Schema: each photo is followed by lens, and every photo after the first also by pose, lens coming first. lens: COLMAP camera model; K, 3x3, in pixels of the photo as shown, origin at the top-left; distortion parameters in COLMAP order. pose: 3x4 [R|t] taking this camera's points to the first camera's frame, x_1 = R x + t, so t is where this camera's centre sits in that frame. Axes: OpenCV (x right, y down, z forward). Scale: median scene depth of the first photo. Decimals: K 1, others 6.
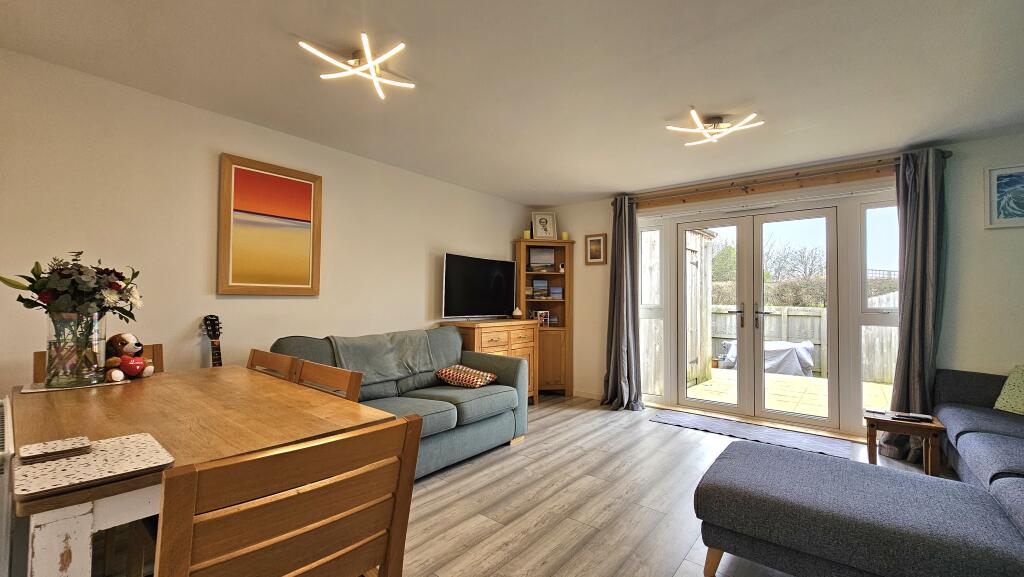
lens RADIAL K [[413.7, 0, 508.7], [0, 413.7, 292.7], [0, 0, 1]] dist [0.000111, -0.000947]
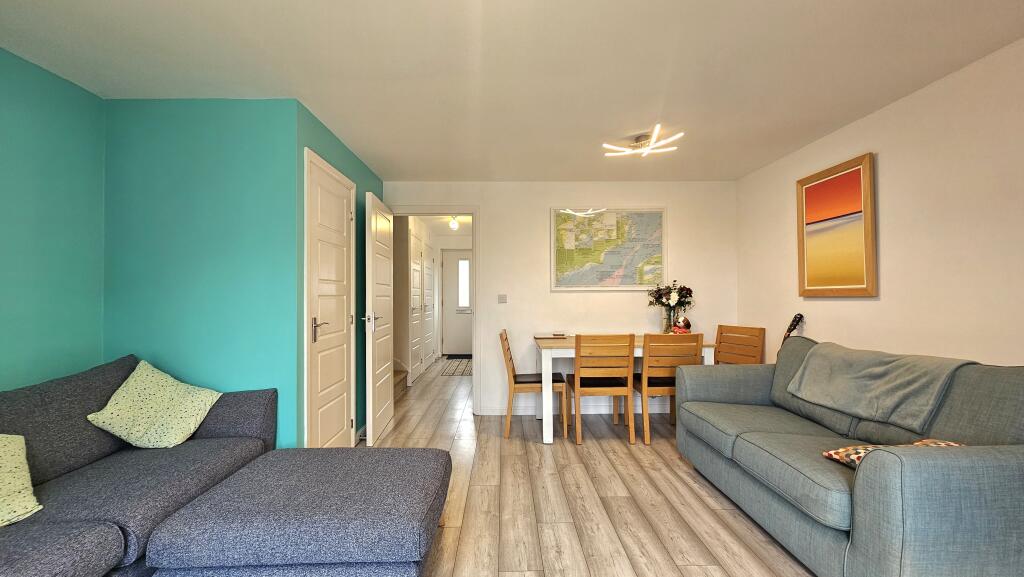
lens RADIAL K [[413.7, 0, 507.9], [0, 413.7, 292.6], [0, 0, 1]] dist [0.000111, -0.000947]
pose [[-0.766251, -0.012435, -0.642421, 0.756442], [0.008672, 0.999522, -0.029691, 0.020464], [0.642483, -0.028322, -0.765776, 1.399577]]
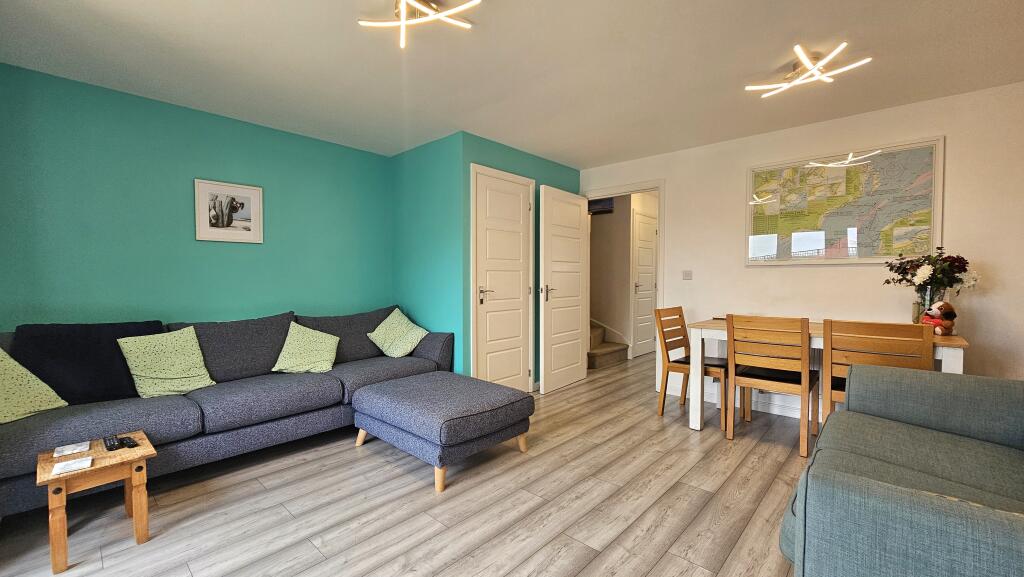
lens RADIAL K [[413.7, 0, 509.1], [0, 413.7, 293.1], [0, 0, 1]] dist [0.000111, -0.000947]
pose [[-0.998177, -0.013821, 0.058743, 0.306311], [-0.012749, 0.999746, 0.018589, 0.042378], [-0.058985, 0.017806, -0.998100, 1.698207]]
